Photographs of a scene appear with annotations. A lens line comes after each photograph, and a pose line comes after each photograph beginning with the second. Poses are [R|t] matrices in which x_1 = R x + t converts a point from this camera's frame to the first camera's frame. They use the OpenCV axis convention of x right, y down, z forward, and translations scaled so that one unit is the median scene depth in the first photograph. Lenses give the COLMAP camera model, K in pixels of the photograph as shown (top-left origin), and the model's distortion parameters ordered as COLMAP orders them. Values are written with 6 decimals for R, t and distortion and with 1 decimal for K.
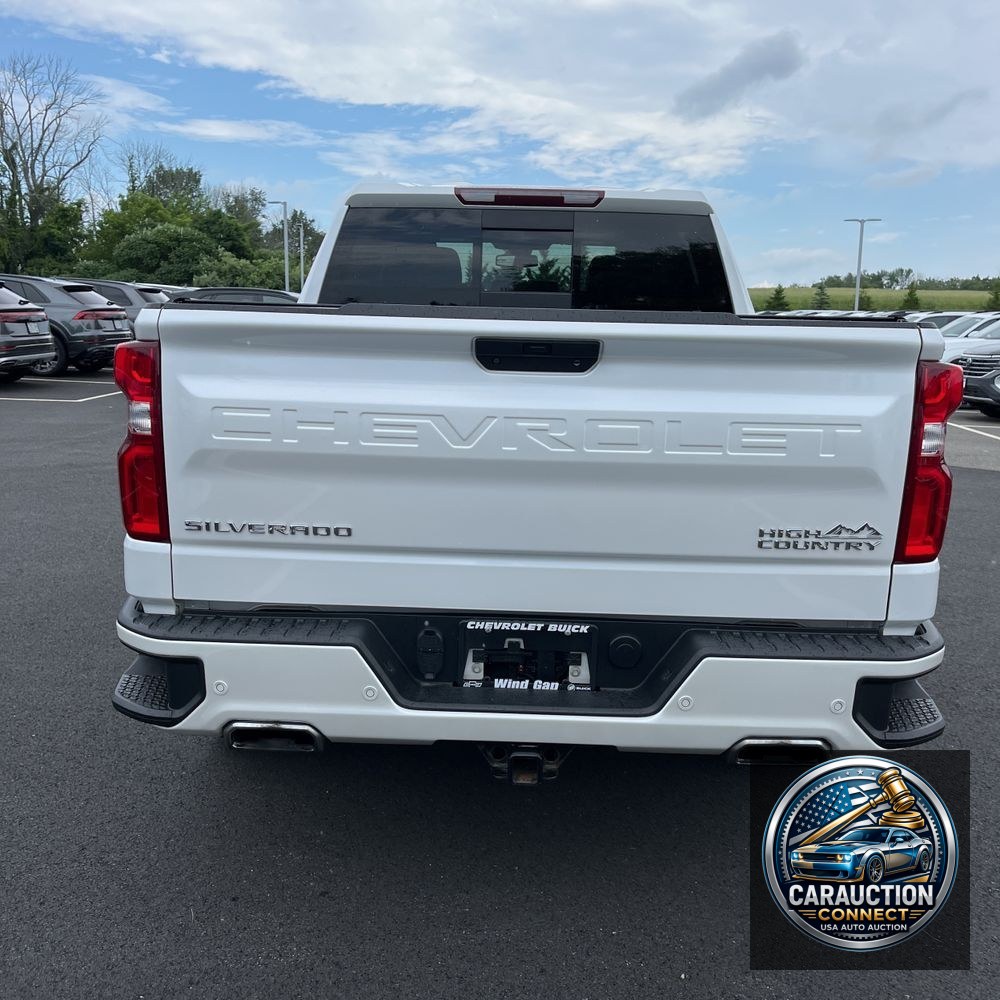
lens RADIAL K [[979.3, 0, 512.7], [0, 979.3, 518.3], [0, 0, 1]] dist [0.047442, -0.020580]
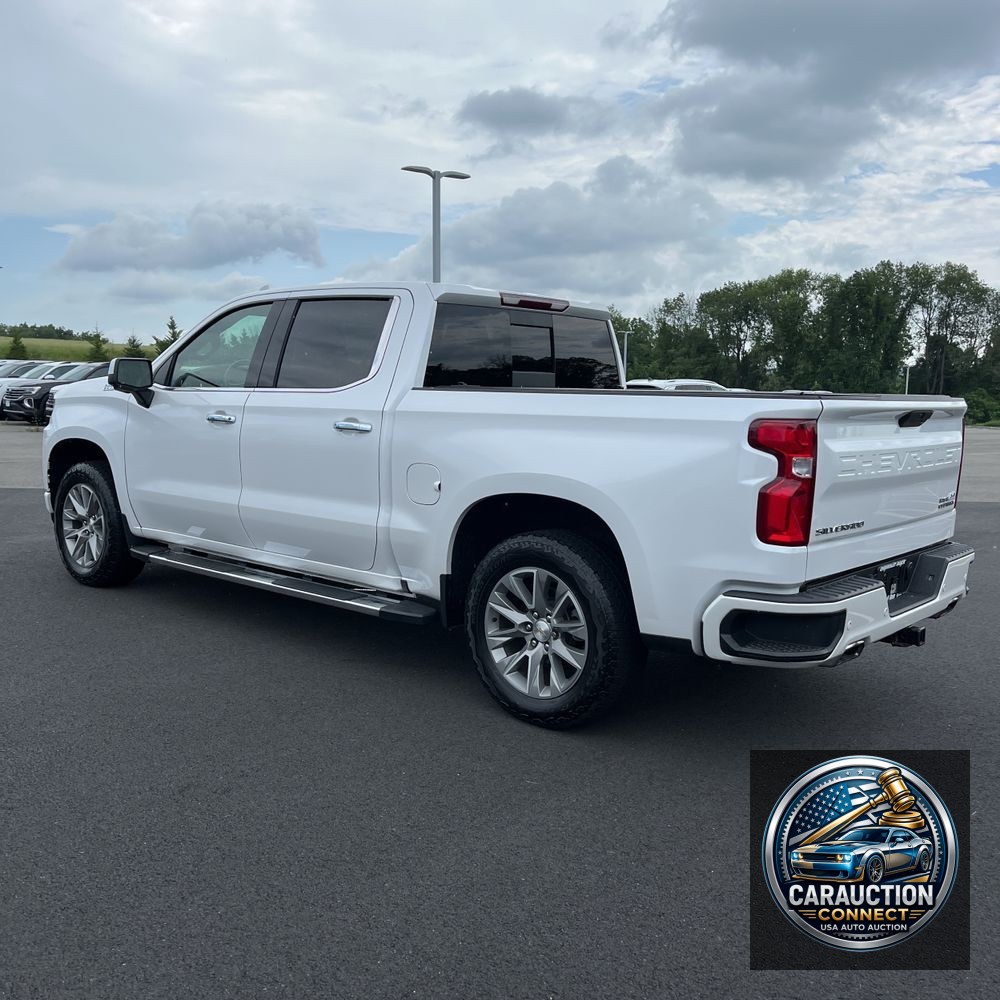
lens RADIAL K [[1029.2, 0, 529.9], [0, 1029.2, 521.7], [0, 0, 1]] dist [0.056571, -0.039508]
pose [[0.631741, -0.113332, 0.766850, -1.918638], [0.152348, 0.988114, 0.020527, -0.116249], [-0.760062, 0.103860, 0.641498, 0.261892]]
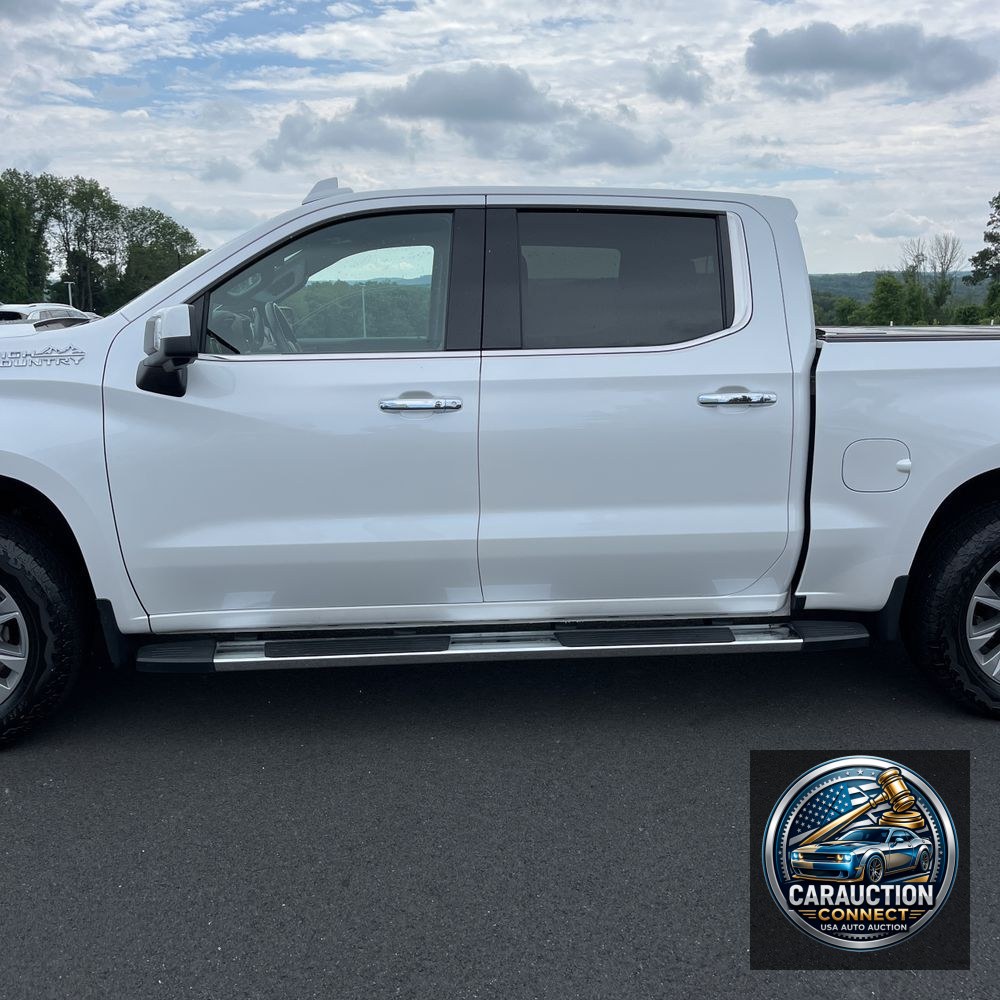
lens RADIAL K [[1016.9, 0, 523.9], [0, 1016.9, 499.4], [0, 0, 1]] dist [0.045322, -0.030690]
pose [[-0.126725, -0.205191, 0.970483, -1.932330], [0.200375, 0.952906, 0.227640, -0.609671], [-0.971489, 0.223309, -0.079642, 2.449734]]
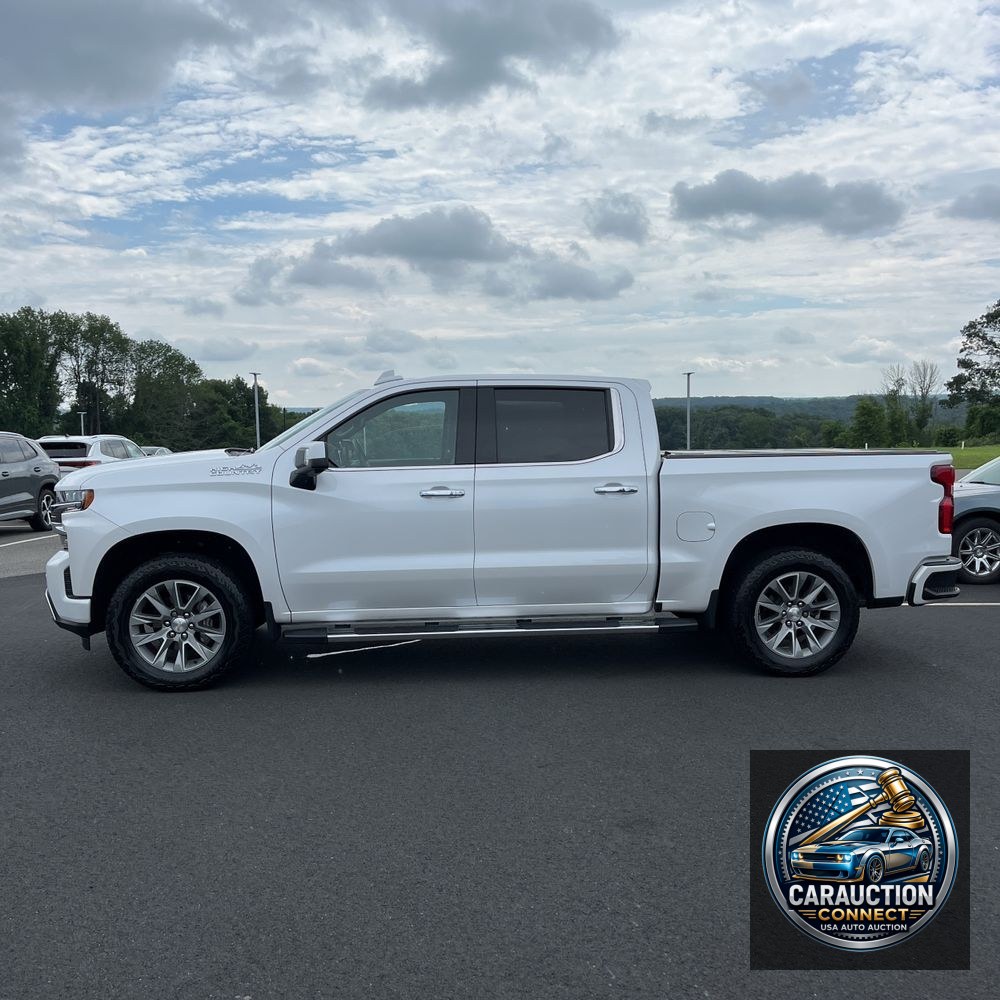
lens RADIAL K [[1016.9, 0, 523.9], [0, 1016.9, 499.4], [0, 0, 1]] dist [0.045322, -0.030690]
pose [[-0.147849, -0.088270, 0.985063, -3.171933], [0.206974, 0.971193, 0.118092, -0.695095], [-0.967110, 0.221342, -0.125320, 2.581810]]
